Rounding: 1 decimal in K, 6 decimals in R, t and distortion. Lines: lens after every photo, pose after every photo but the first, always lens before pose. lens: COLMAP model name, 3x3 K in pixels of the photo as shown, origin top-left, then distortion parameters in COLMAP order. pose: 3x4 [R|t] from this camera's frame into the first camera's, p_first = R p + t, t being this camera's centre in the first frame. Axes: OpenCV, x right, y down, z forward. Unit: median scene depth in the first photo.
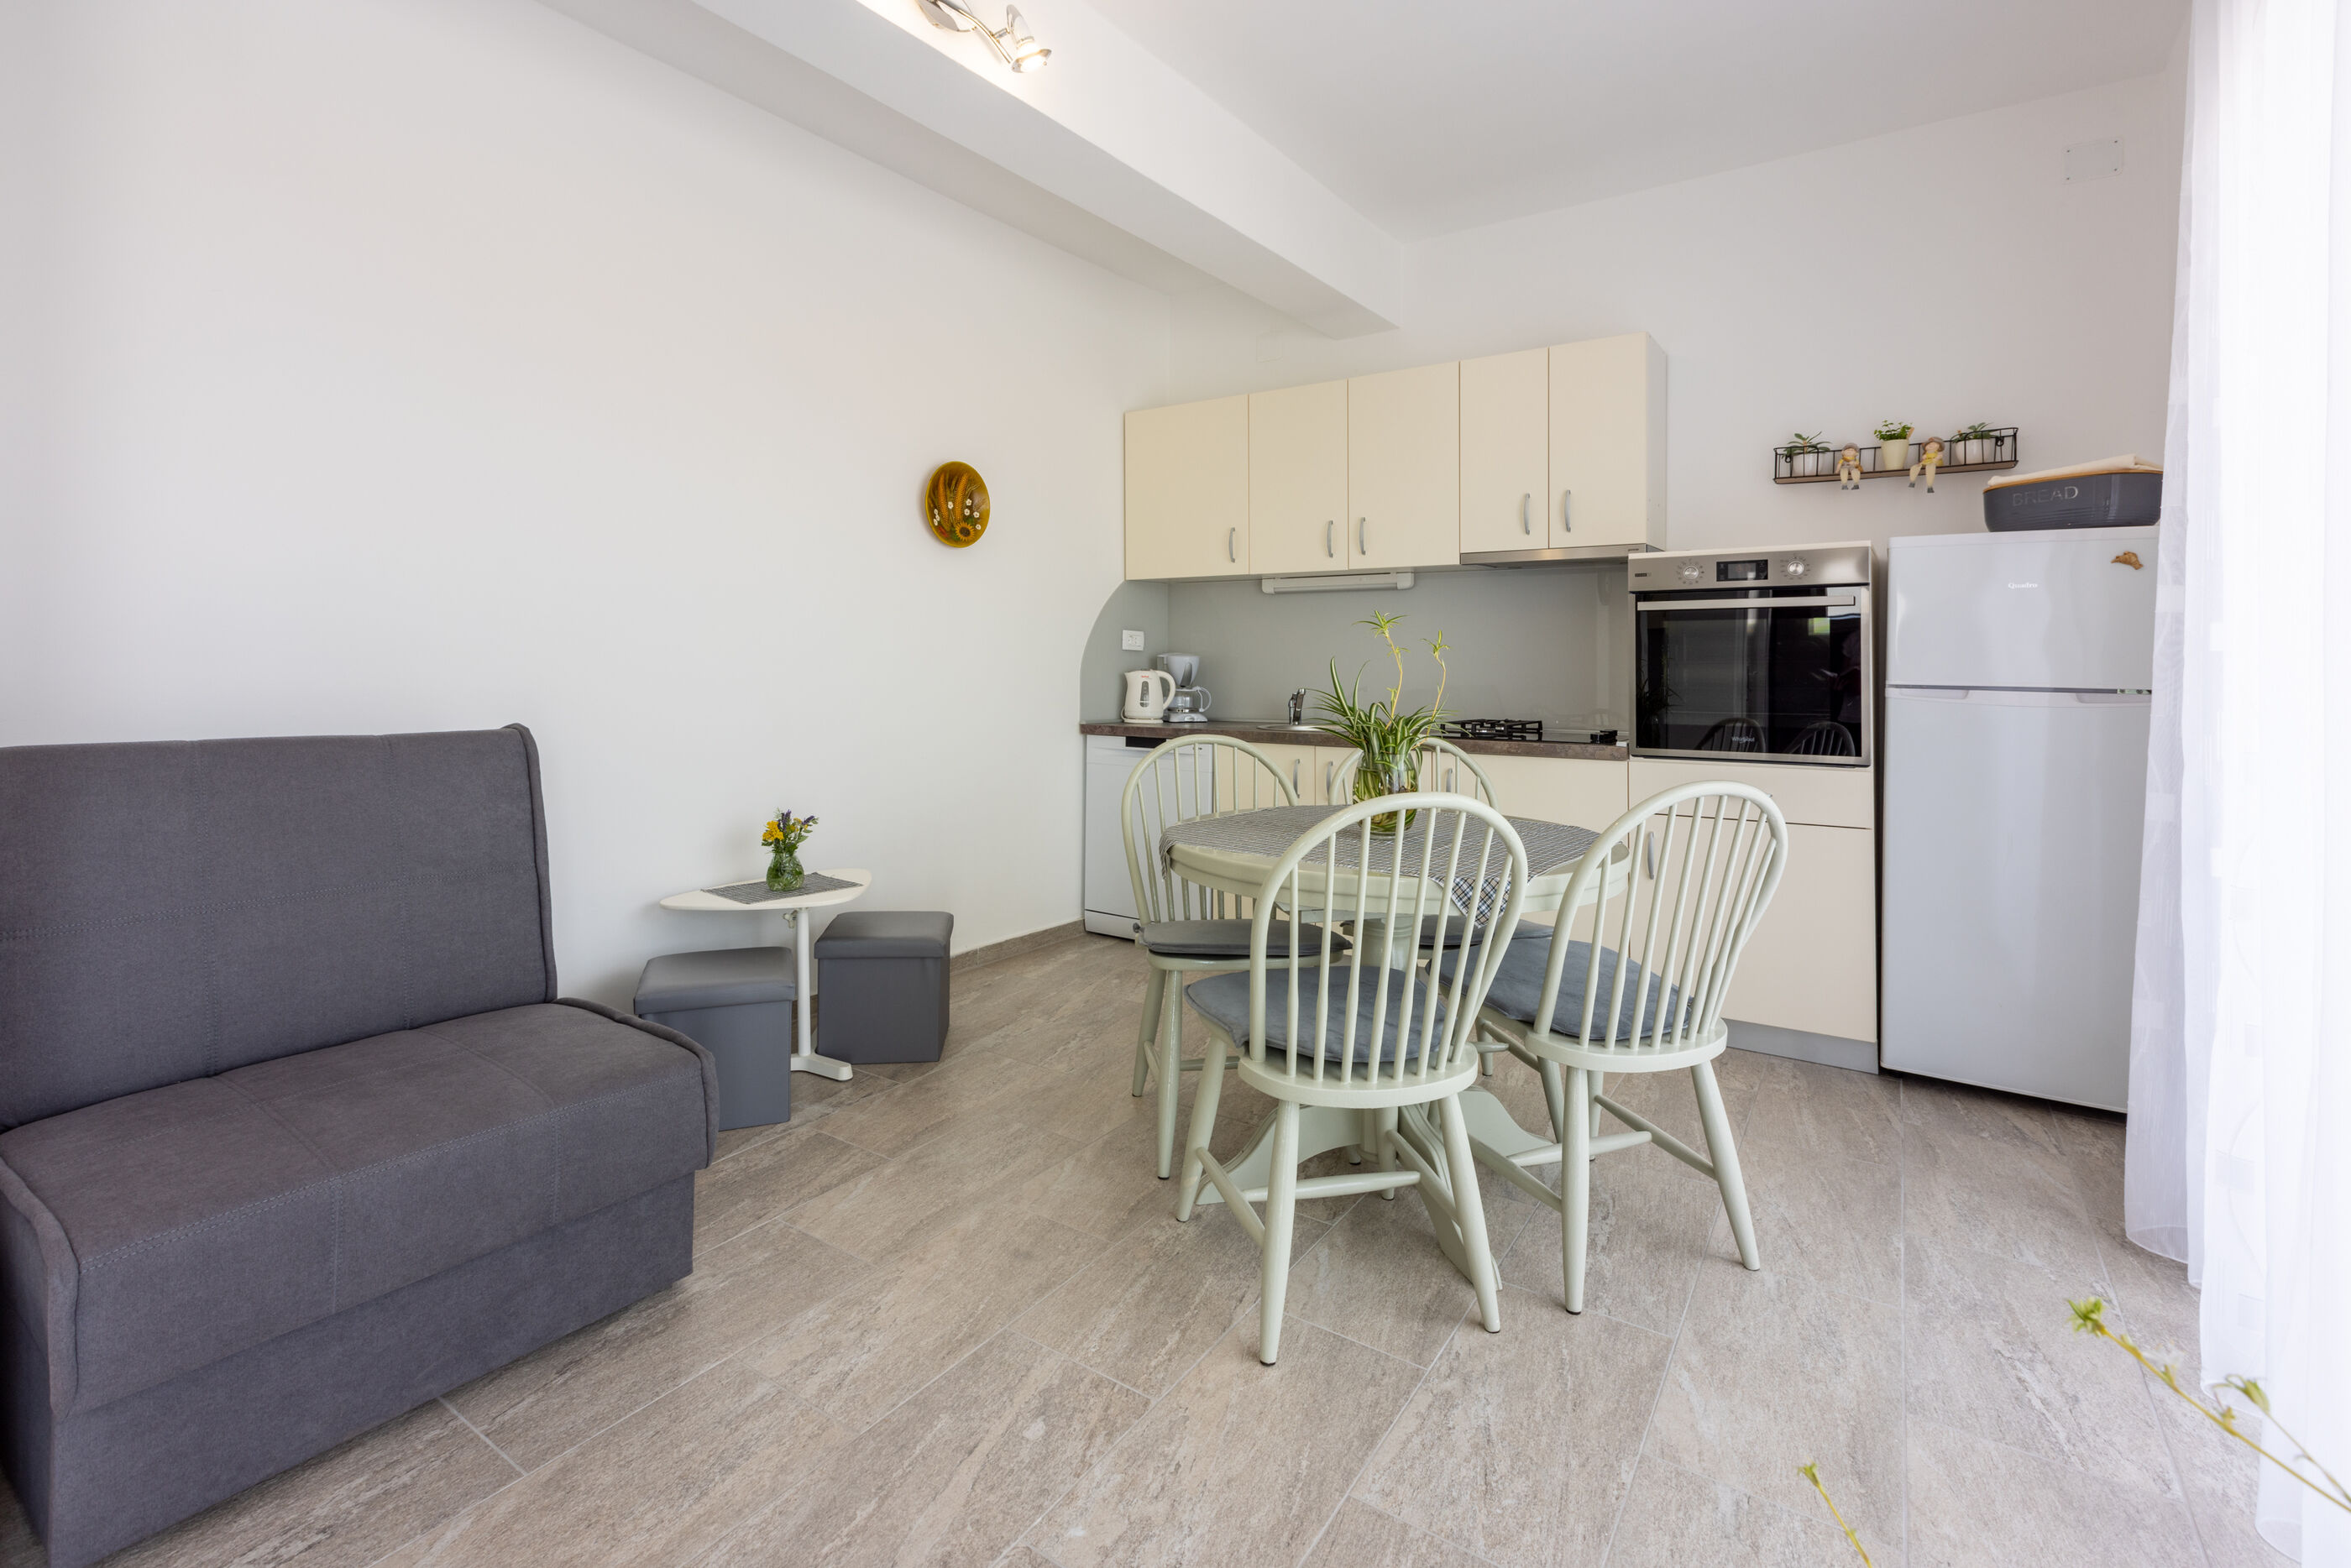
lens RADIAL K [[1067.1, 0, 1146.3], [0, 1067.1, 641.1], [0, 0, 1]] dist [0.000336, -0.000027]
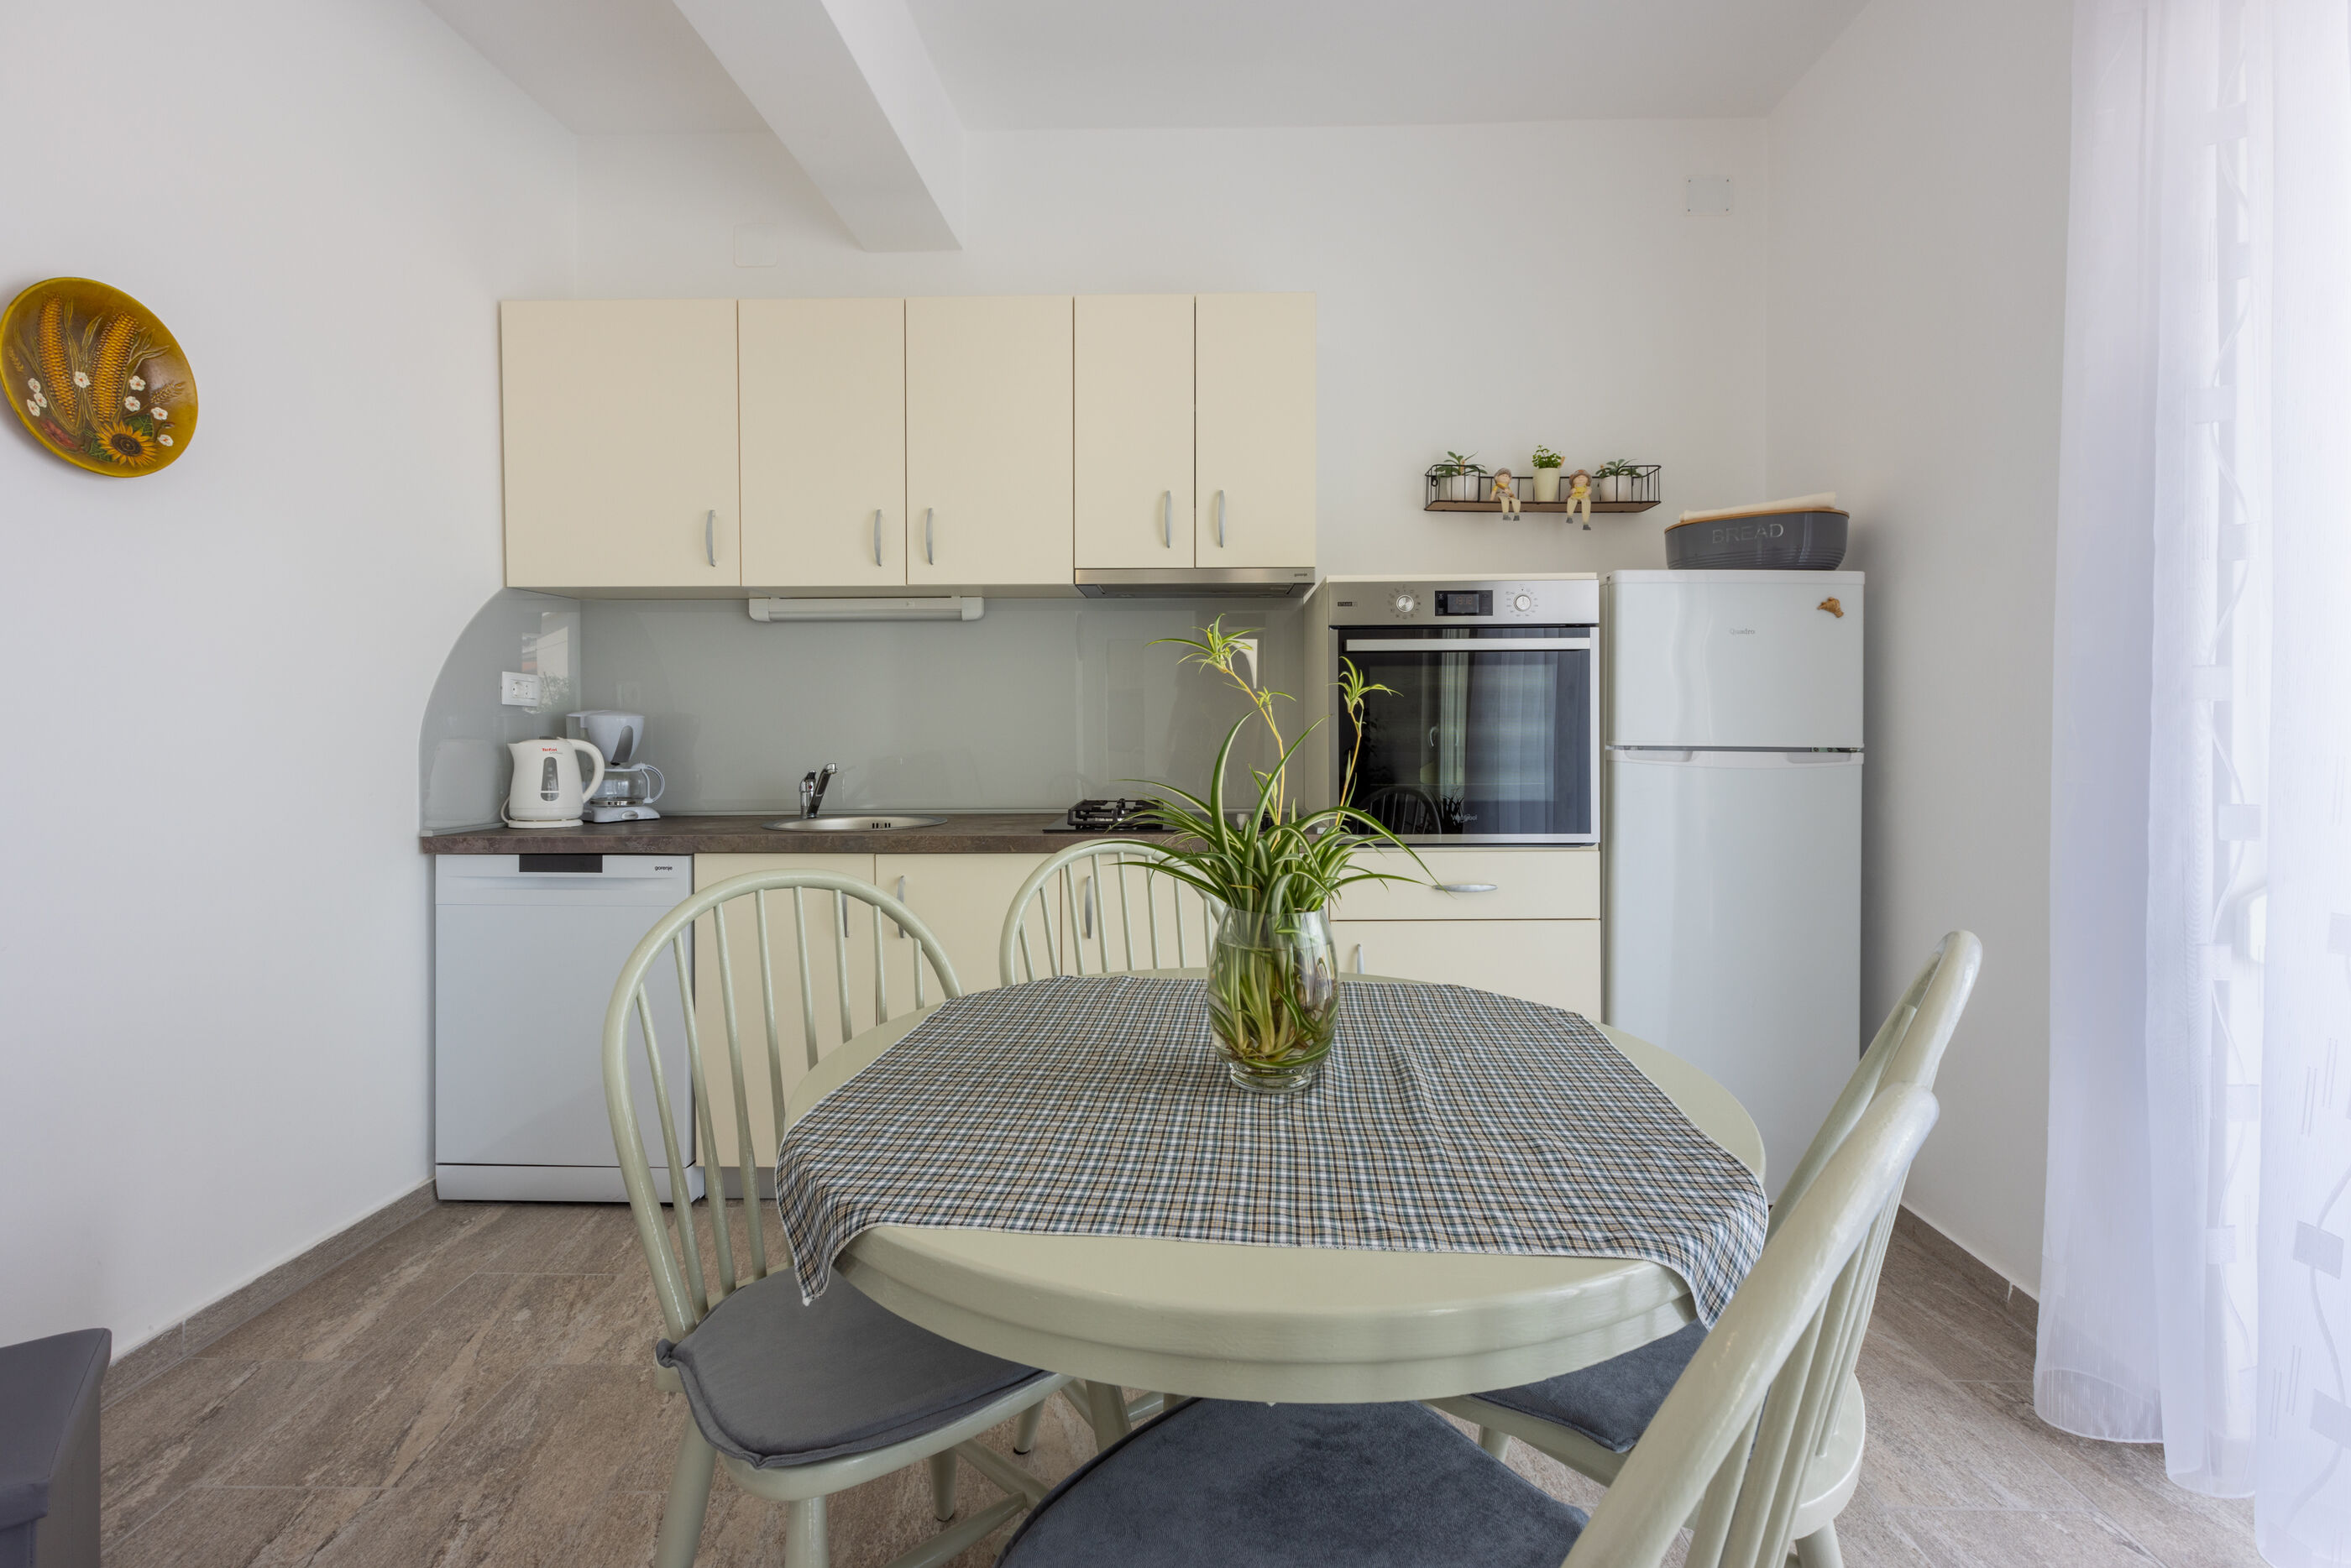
lens RADIAL K [[1069.2, 0, 1151.2], [0, 1069.2, 737.1], [0, 0, 1]] dist [-0.002666, -0.000166]
pose [[0.840090, -0.011312, 0.542329, -0.053683], [-0.005423, 0.999557, 0.029249, 0.009122], [-0.542420, -0.027513, 0.839657, 0.404116]]
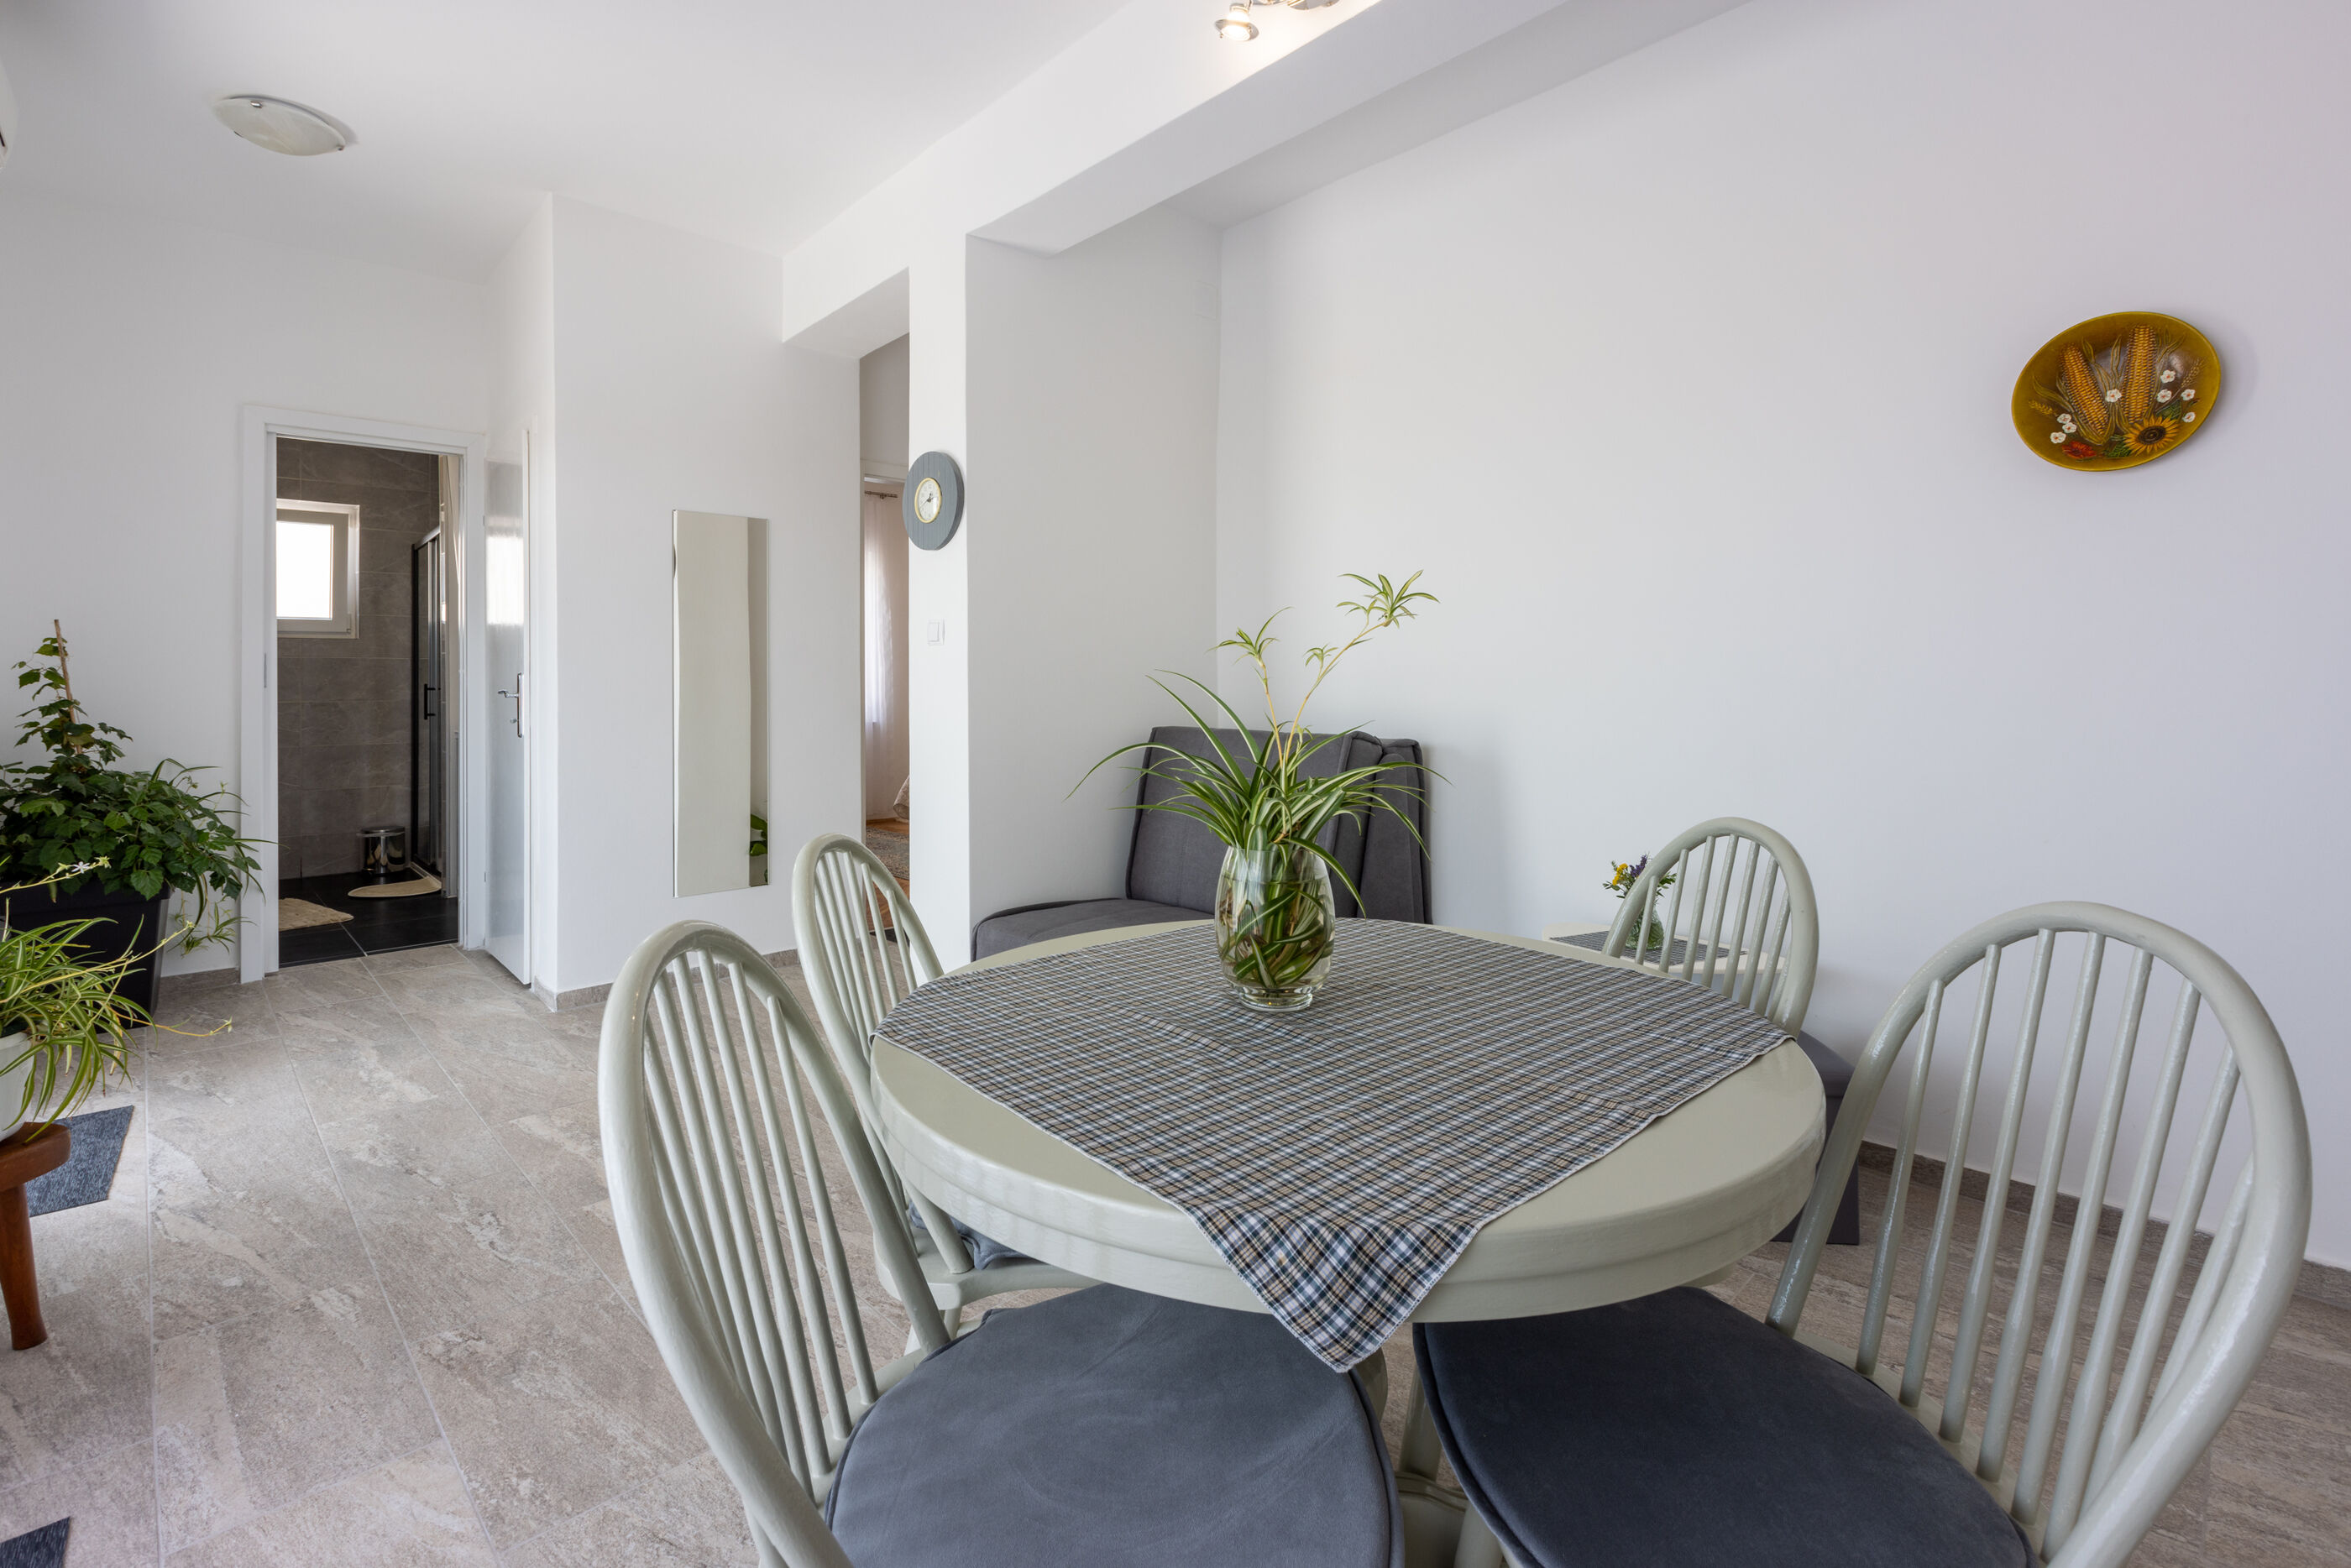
lens RADIAL K [[1072.3, 0, 1185.0], [0, 1072.3, 675.0], [0, 0, 1]] dist [0.000456, -0.000153]
pose [[-0.177526, -0.016008, -0.983986, 0.488455], [0.022803, 0.999532, -0.020375, 0.019405], [0.983852, -0.026055, -0.177078, 0.677500]]
